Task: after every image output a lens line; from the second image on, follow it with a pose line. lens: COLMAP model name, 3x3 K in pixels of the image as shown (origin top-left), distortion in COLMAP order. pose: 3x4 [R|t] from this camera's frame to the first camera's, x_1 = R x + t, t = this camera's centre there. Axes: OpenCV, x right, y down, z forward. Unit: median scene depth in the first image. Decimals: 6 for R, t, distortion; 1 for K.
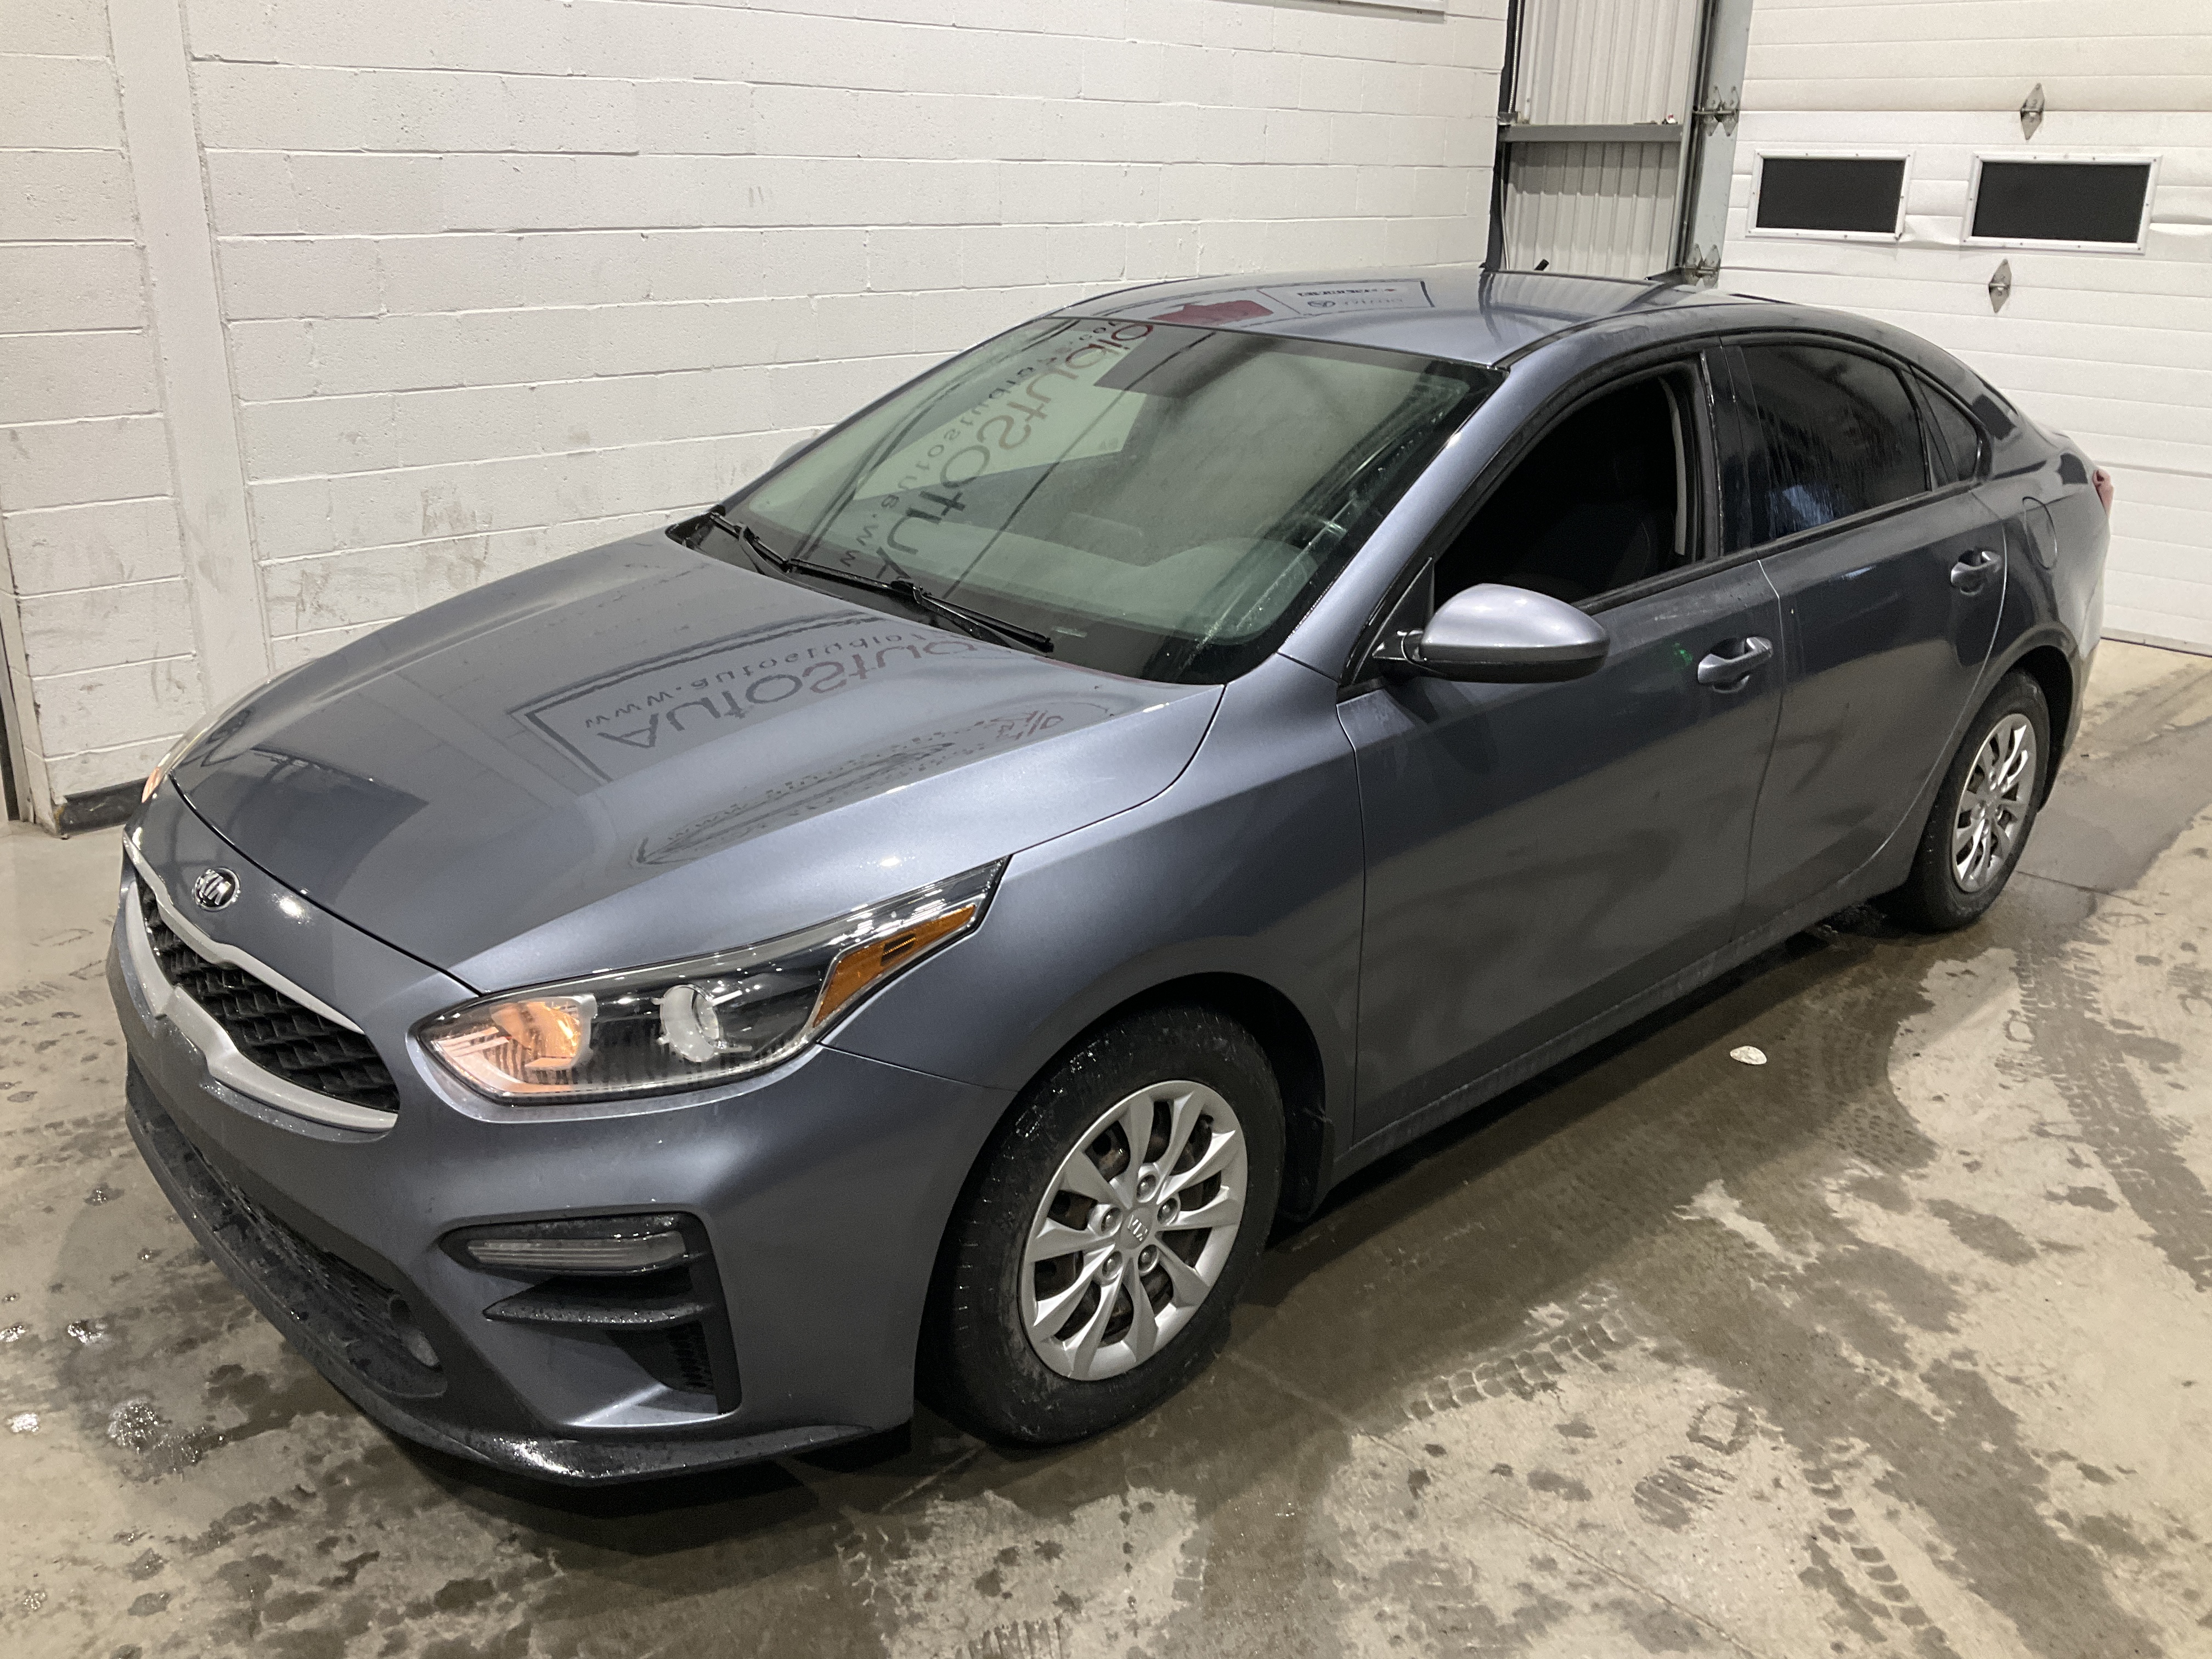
lens RADIAL K [[1974.6, 0, 1111.1], [0, 1974.6, 835.7], [0, 0, 1]] dist [0.022109, -0.061127]
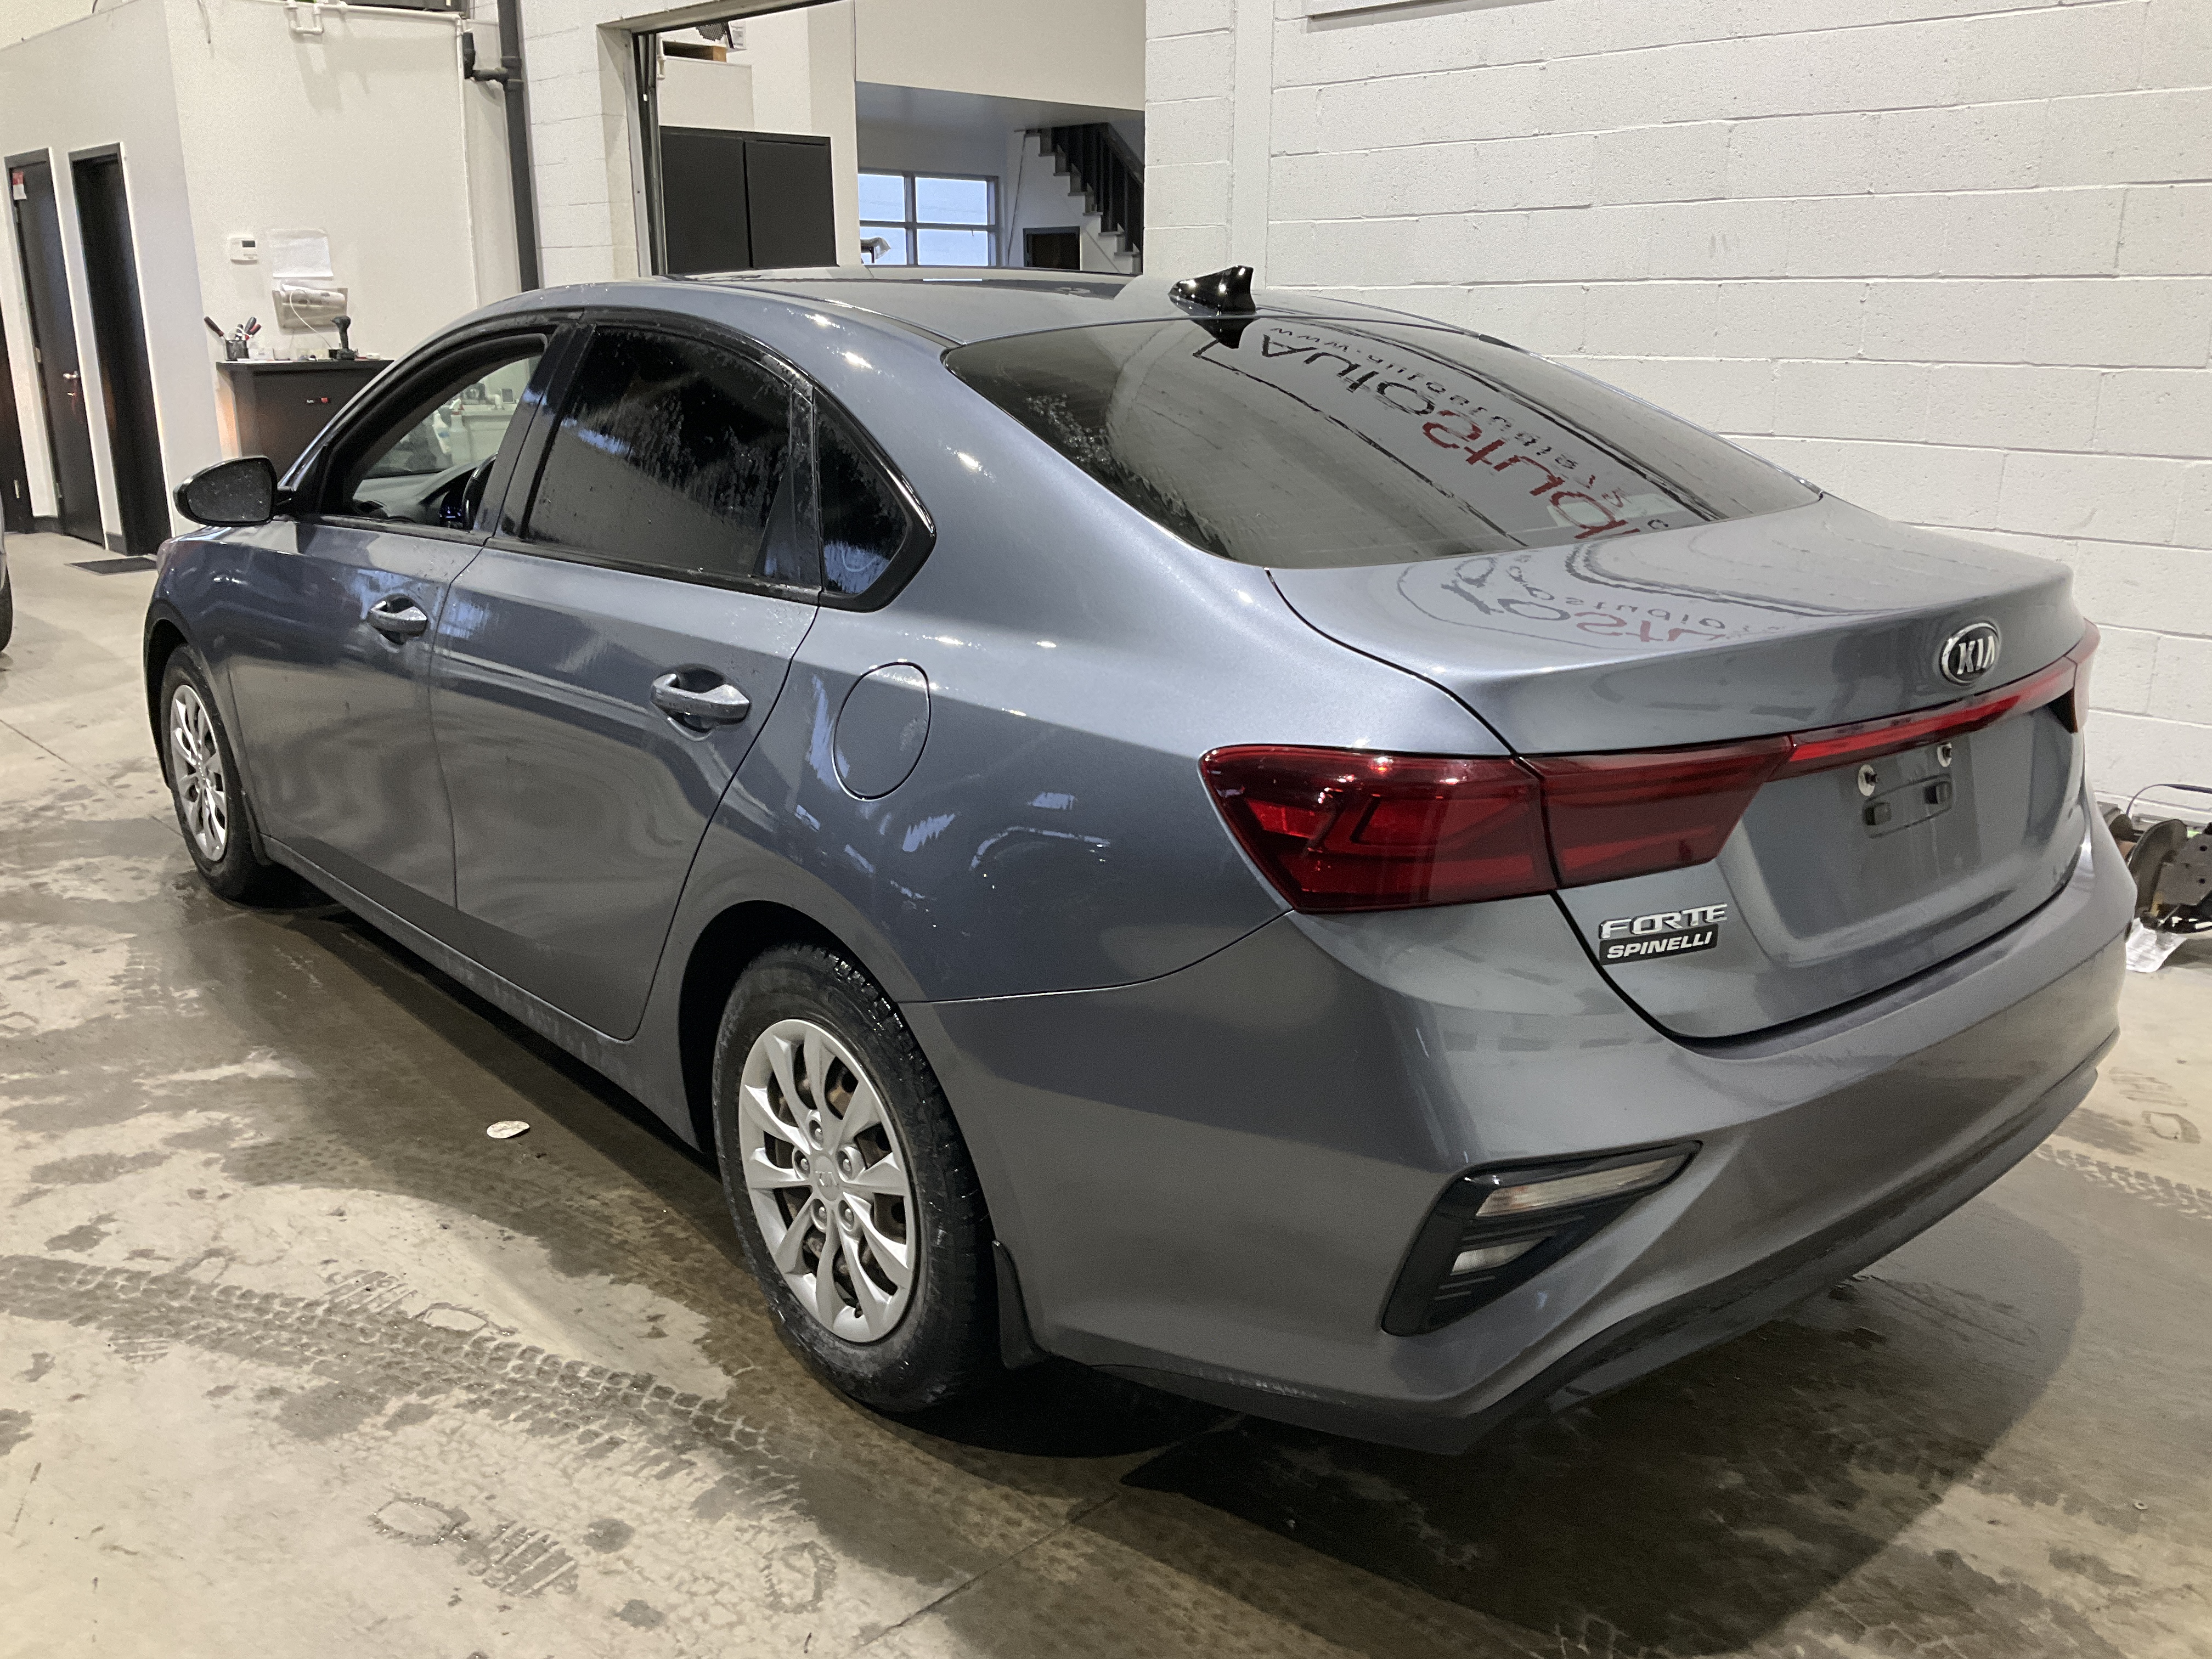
lens RADIAL K [[1974.6, 0, 1112.4], [0, 1974.6, 838.9], [0, 0, 1]] dist [0.022109, -0.061127]
pose [[-0.117687, 0.235755, -0.964660, 1.223081], [-0.323515, 0.909314, 0.261697, -0.355506], [0.938876, 0.342880, -0.030744, 1.364383]]
